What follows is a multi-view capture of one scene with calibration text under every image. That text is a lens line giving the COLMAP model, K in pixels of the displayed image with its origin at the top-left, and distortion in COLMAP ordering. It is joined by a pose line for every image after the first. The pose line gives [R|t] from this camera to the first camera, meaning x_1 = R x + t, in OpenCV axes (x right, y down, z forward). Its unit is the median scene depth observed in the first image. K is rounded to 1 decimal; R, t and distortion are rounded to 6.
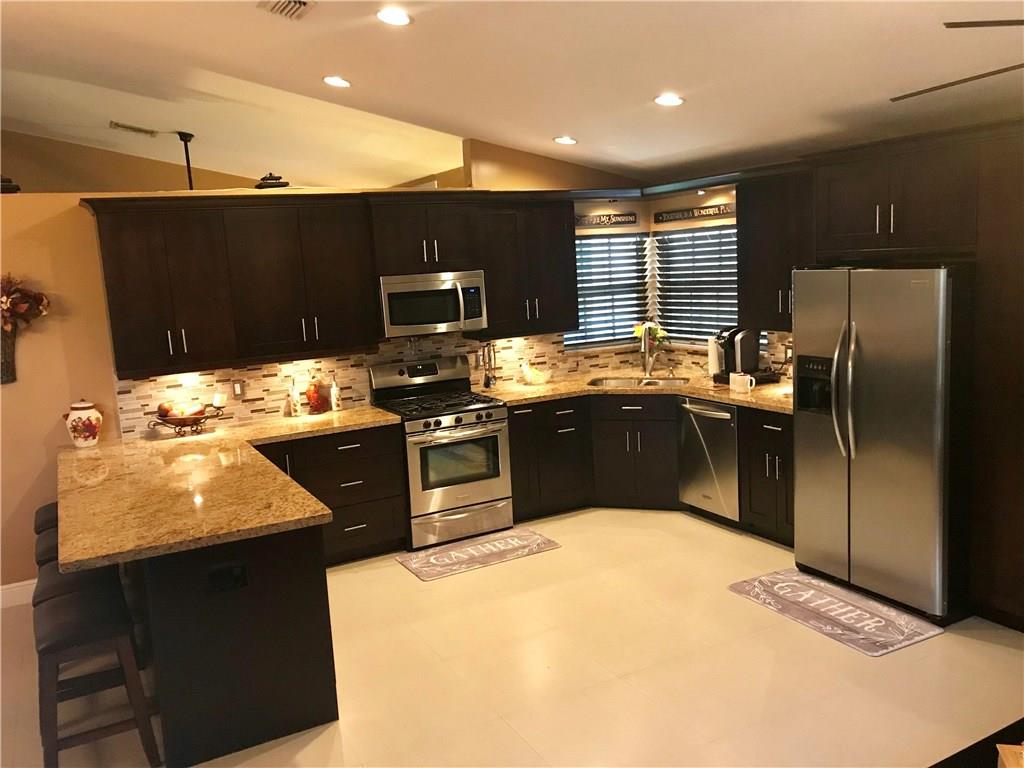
lens RADIAL K [[849.9, 0, 512.0], [0, 849.9, 384.0], [0, 0, 1]] dist [0.043443, -0.080376]
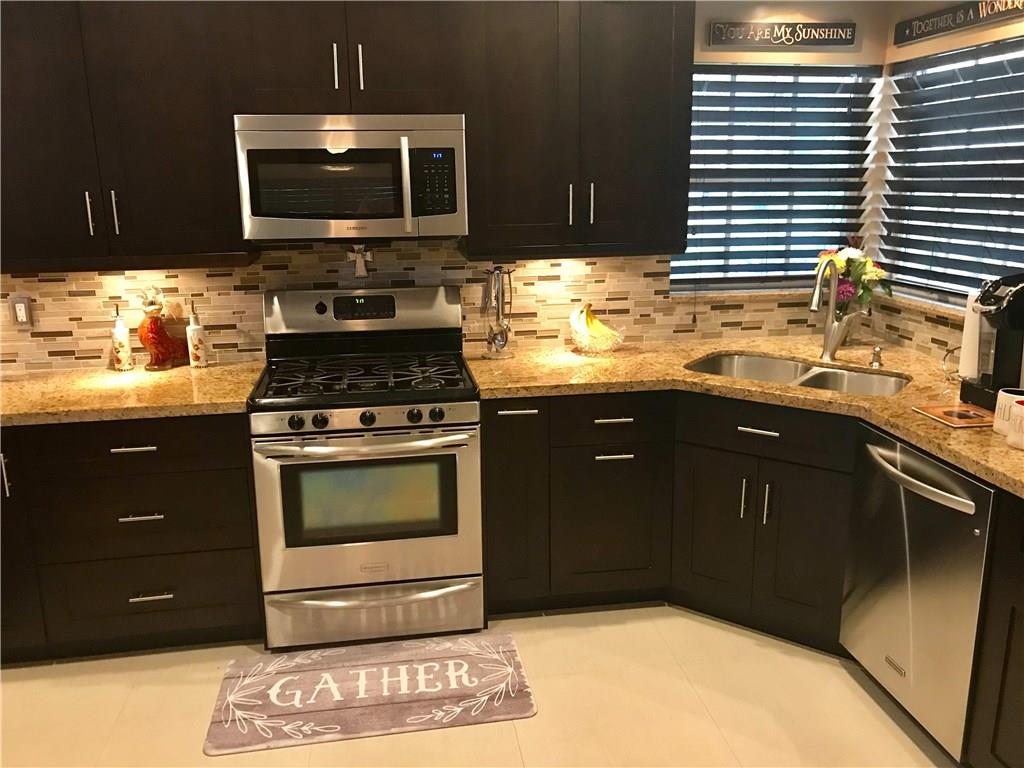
lens RADIAL K [[849.9, 0, 512.0], [0, 849.9, 384.0], [0, 0, 1]] dist [0.043443, -0.080376]
pose [[0.944042, 0.123477, -0.305839, 0.146879], [-0.089806, 0.988474, 0.121874, -0.040407], [0.317363, -0.087589, 0.944250, 0.495095]]
